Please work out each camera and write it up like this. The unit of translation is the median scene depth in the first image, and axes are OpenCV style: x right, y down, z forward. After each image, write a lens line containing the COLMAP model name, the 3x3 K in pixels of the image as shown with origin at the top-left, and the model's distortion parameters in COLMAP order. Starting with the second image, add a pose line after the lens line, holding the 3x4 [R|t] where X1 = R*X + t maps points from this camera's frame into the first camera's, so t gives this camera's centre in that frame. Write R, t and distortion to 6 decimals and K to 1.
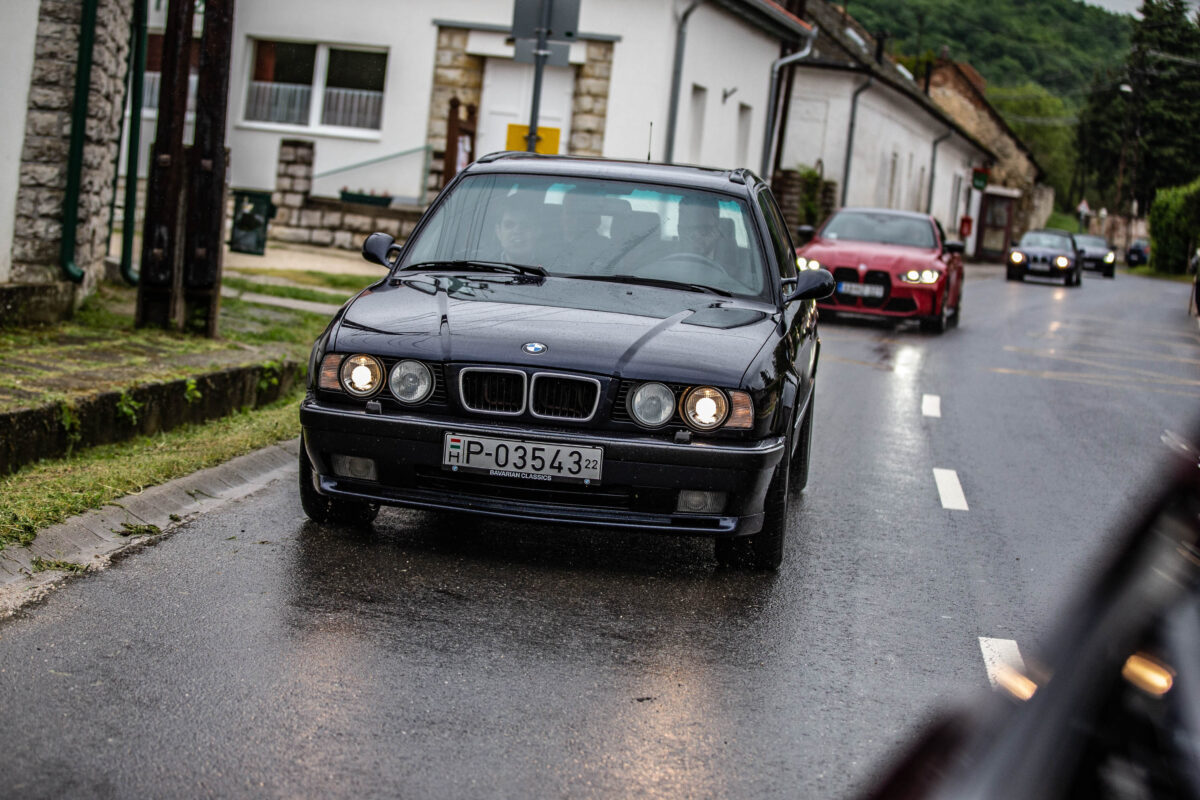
lens RADIAL K [[2628.3, 0, 600.0], [0, 2628.3, 400.0], [0, 0, 1]] dist [-0.143934, -0.010171]
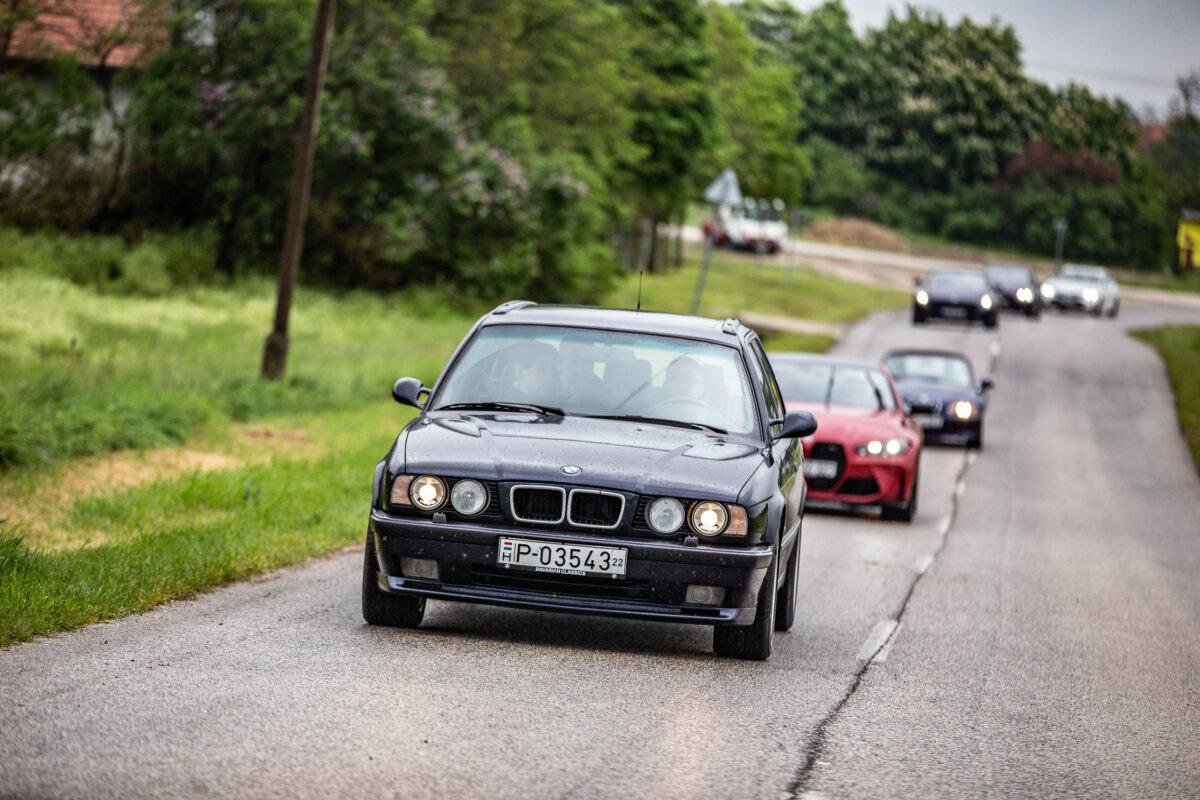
lens RADIAL K [[5969.4, 0, 600.0], [0, 5969.4, 400.0], [0, 0, 1]] dist [0.652602, 9.713514]
pose [[0.999284, 0.003368, 0.037685, -0.116237], [-0.001040, 0.998098, -0.061640, 0.119692], [-0.037821, 0.061557, 0.997387, -1.791812]]
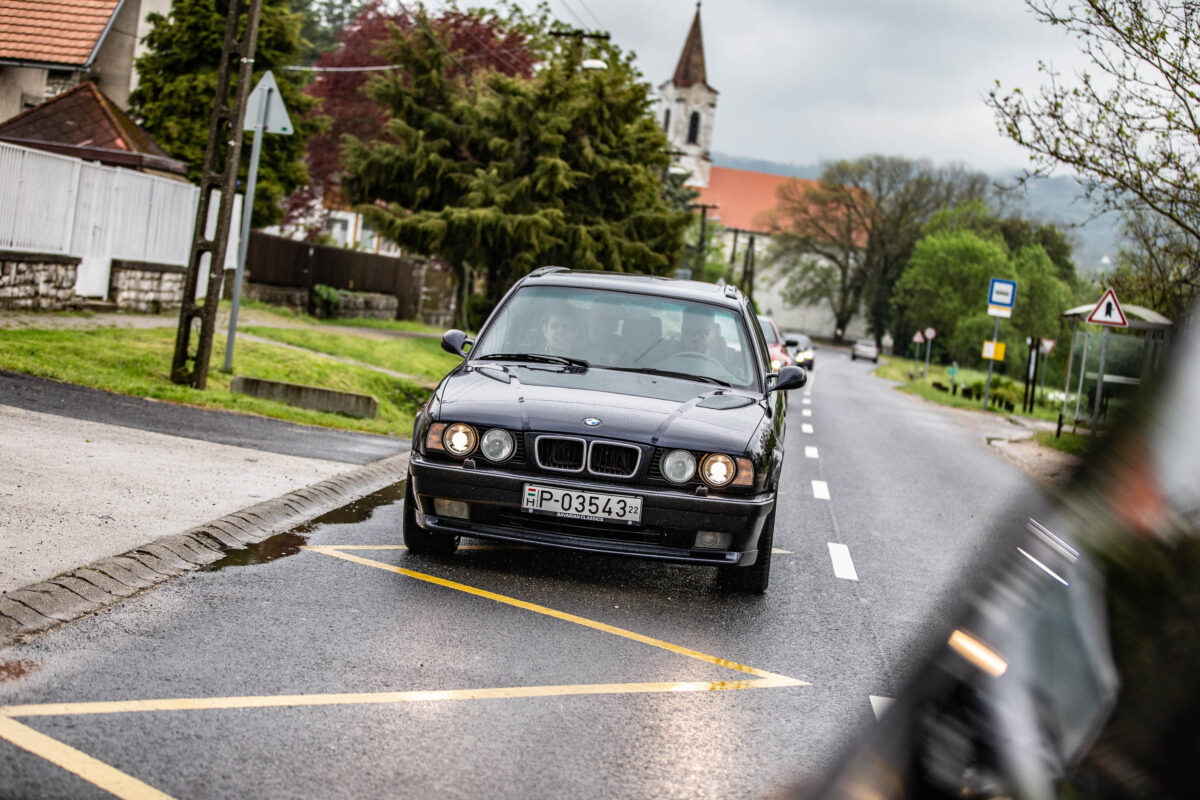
lens RADIAL K [[2427.7, 0, 620.0], [0, 2427.7, 400.3], [0, 0, 1]] dist [-0.036727, -0.015497]
pose [[0.998811, 0.024830, 0.041962, -0.062092], [-0.023545, 0.999247, -0.030826, 0.006788], [-0.042696, 0.029802, 0.998644, -0.231531]]
